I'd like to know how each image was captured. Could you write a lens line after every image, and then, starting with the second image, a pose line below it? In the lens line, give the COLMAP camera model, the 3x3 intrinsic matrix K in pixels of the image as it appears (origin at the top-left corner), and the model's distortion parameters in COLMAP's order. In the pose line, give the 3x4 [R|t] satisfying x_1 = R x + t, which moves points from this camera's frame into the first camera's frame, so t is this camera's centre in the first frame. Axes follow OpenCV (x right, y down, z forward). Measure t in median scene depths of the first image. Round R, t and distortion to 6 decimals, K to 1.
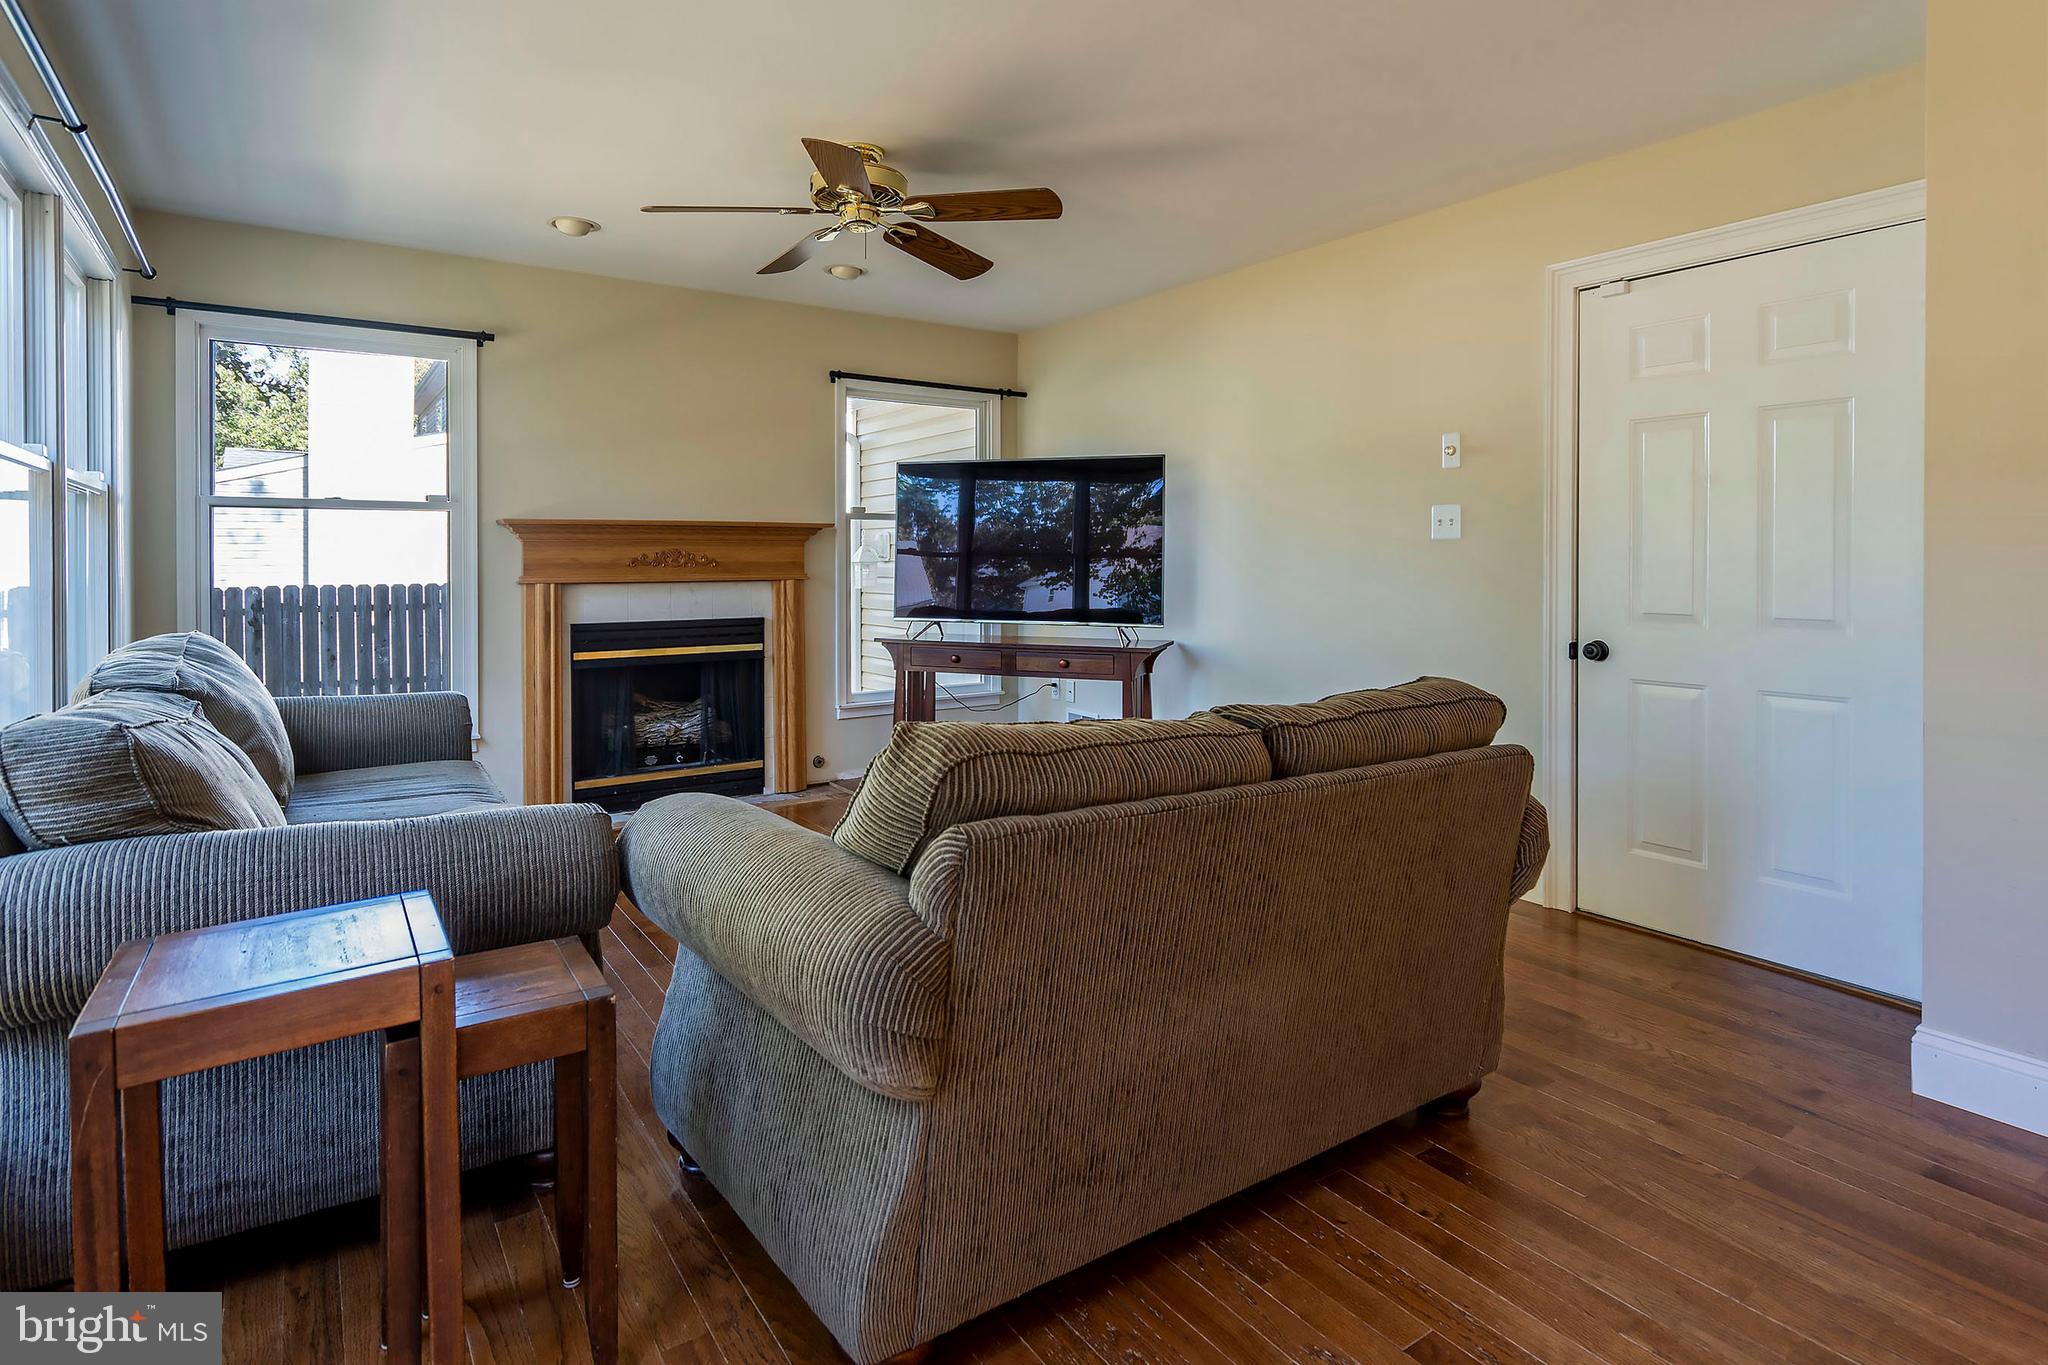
lens RADIAL K [[1053.1, 0, 941.0], [0, 1053.1, 562.3], [0, 0, 1]] dist [0.002975, -0.000369]
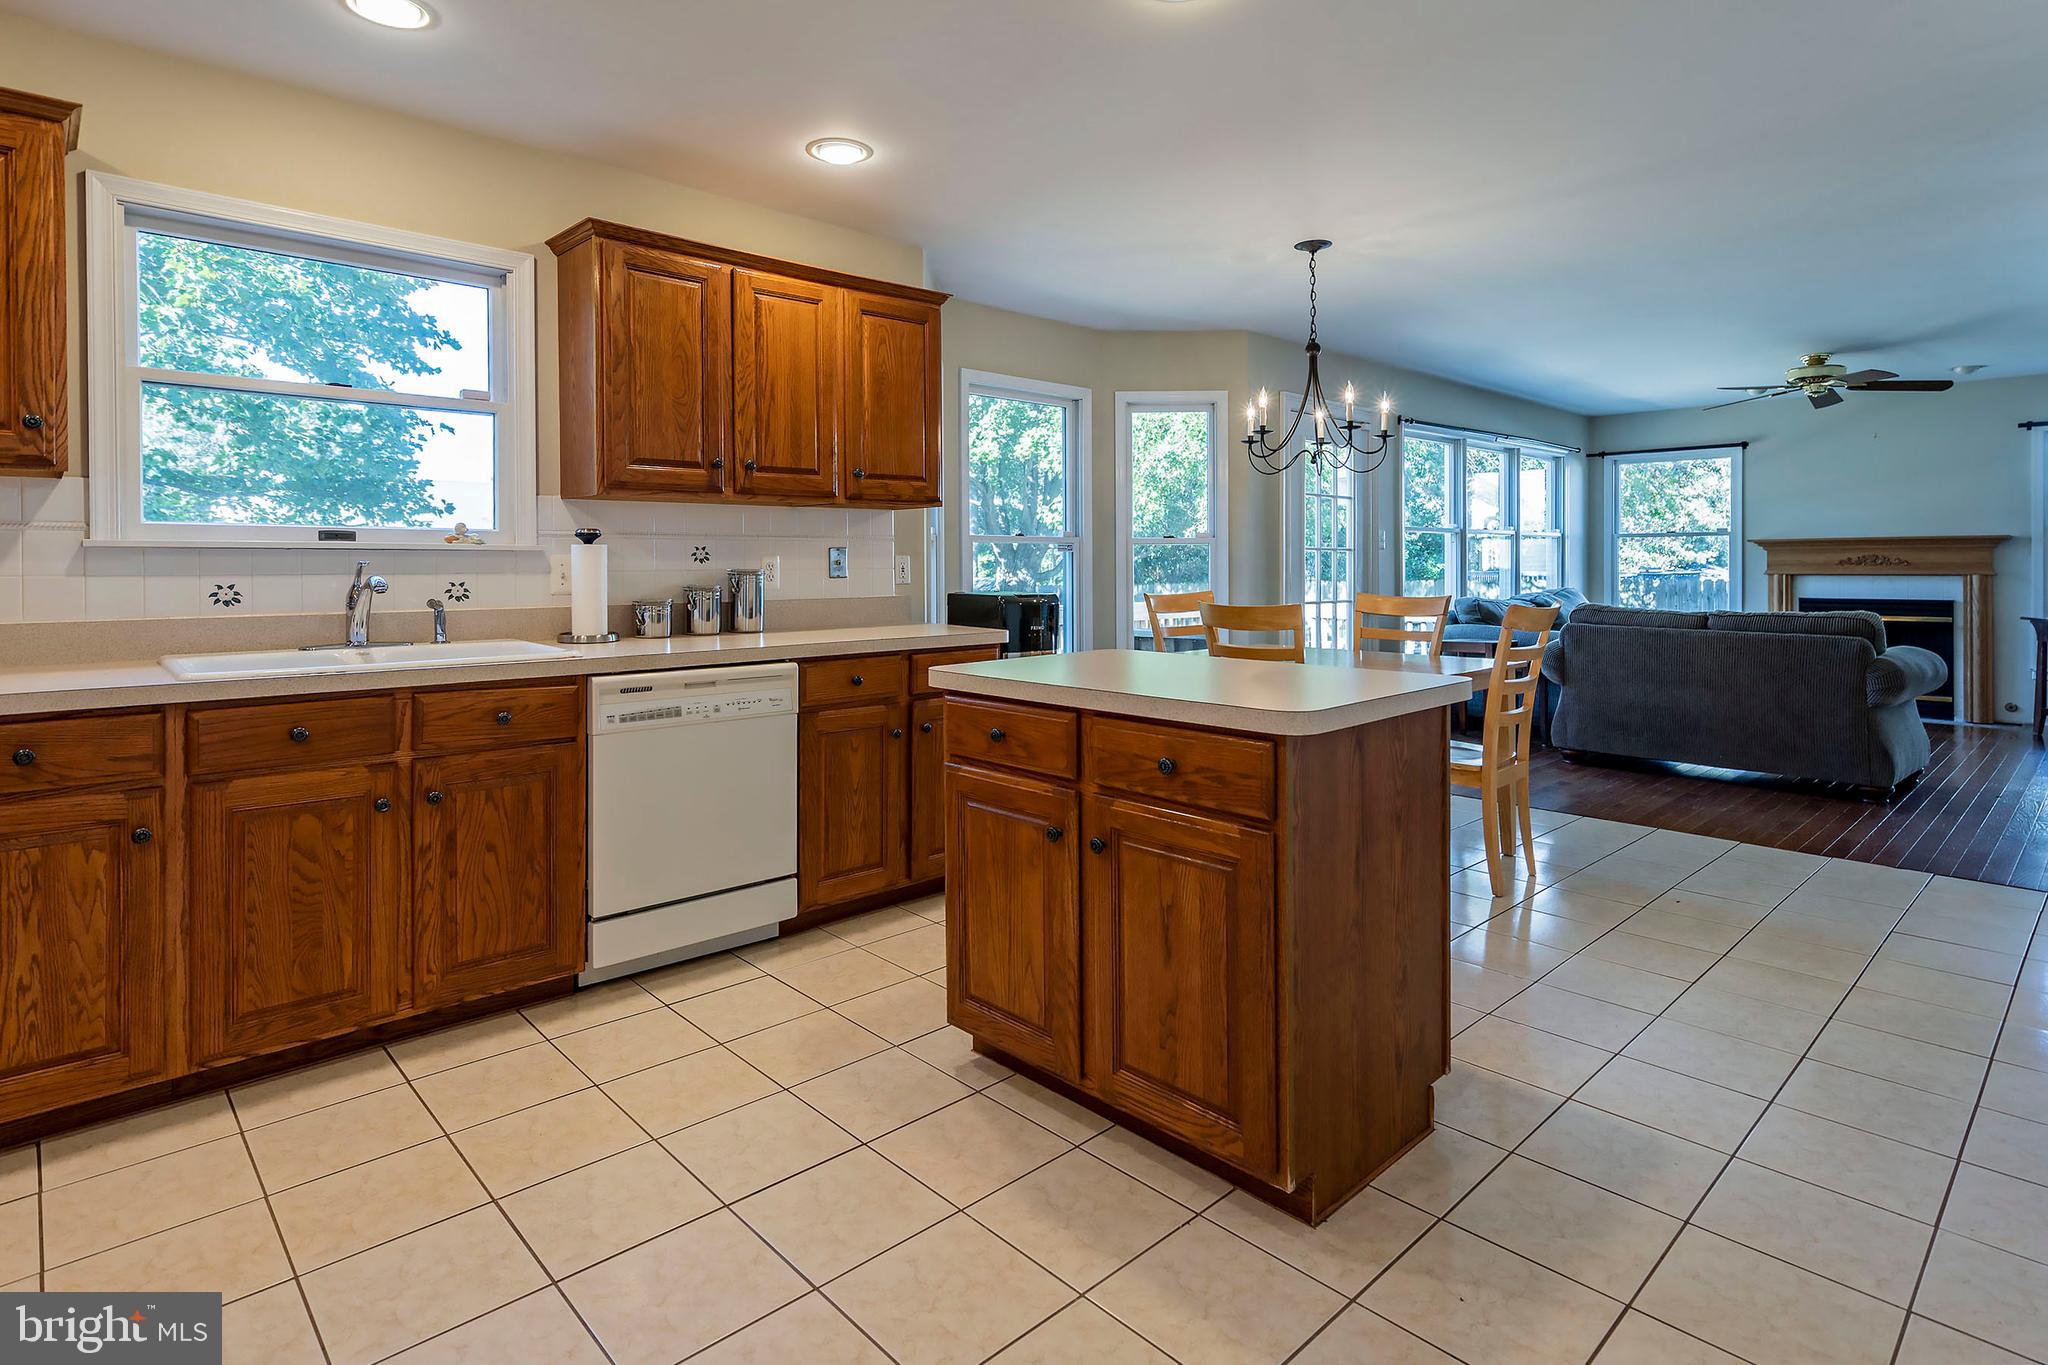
lens RADIAL K [[1053.1, 0, 1019.3], [0, 1053.1, 573.3], [0, 0, 1]] dist [0.002975, -0.000369]
pose [[0.163021, 0.009953, -0.986572, 1.181989], [-0.001010, 0.999950, 0.009921, 0.001943], [0.986622, -0.000621, 0.163023, -0.579839]]
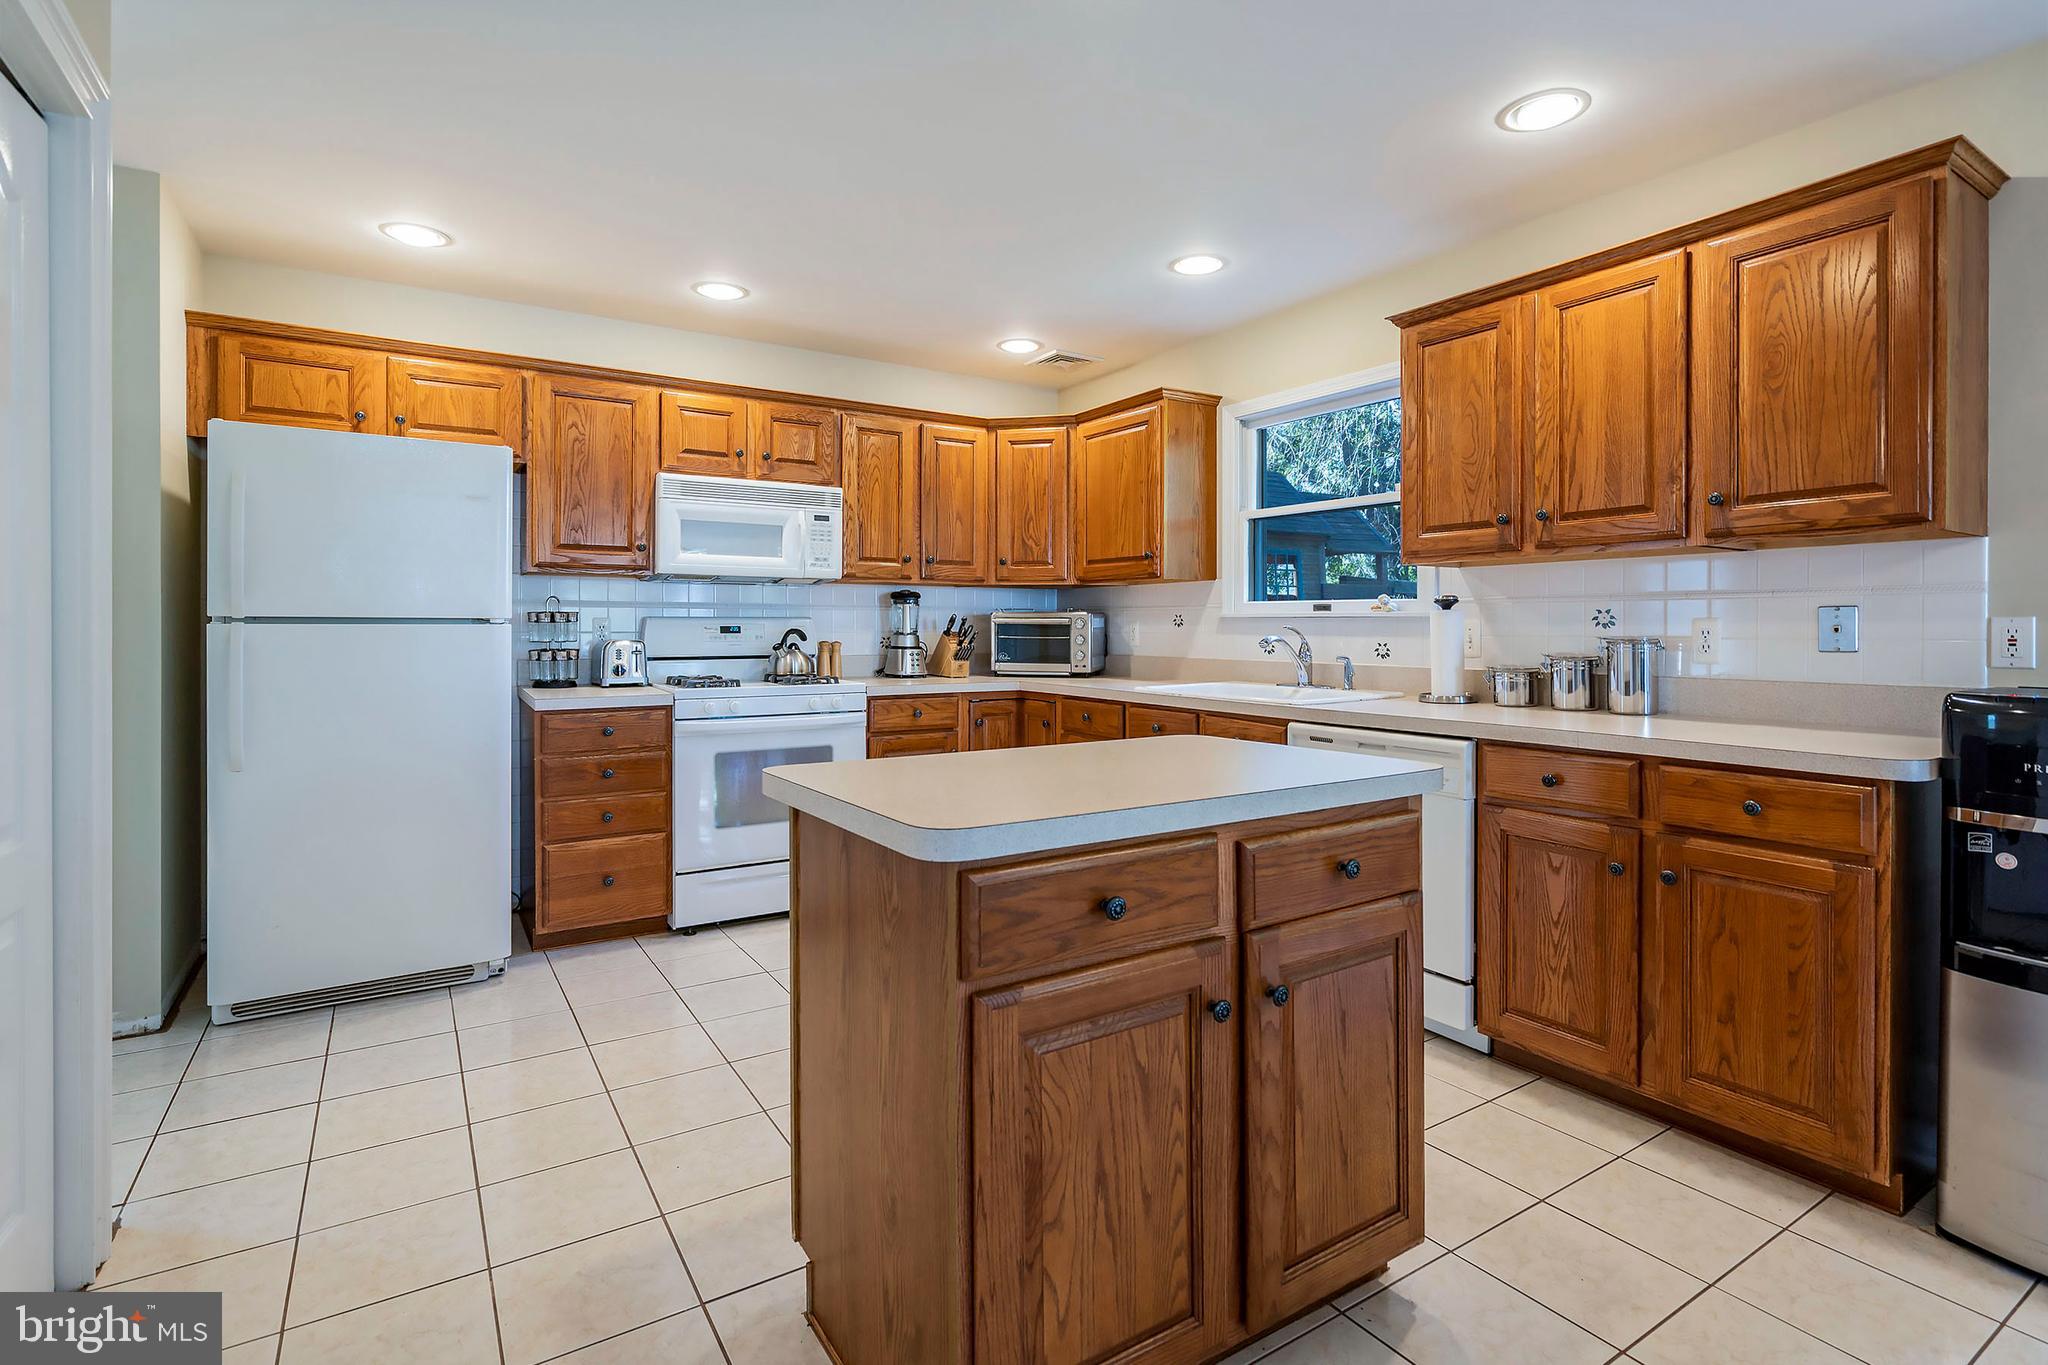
lens RADIAL K [[970.9, 0, 1016.0], [0, 970.9, 630.6], [0, 0, 1]] dist [0.006204, 0.001649]
pose [[-0.999913, -0.002333, 0.012953, 0.713927], [-0.002243, 0.999973, 0.007010, 0.000034], [-0.012969, 0.006980, -0.999892, -0.030458]]
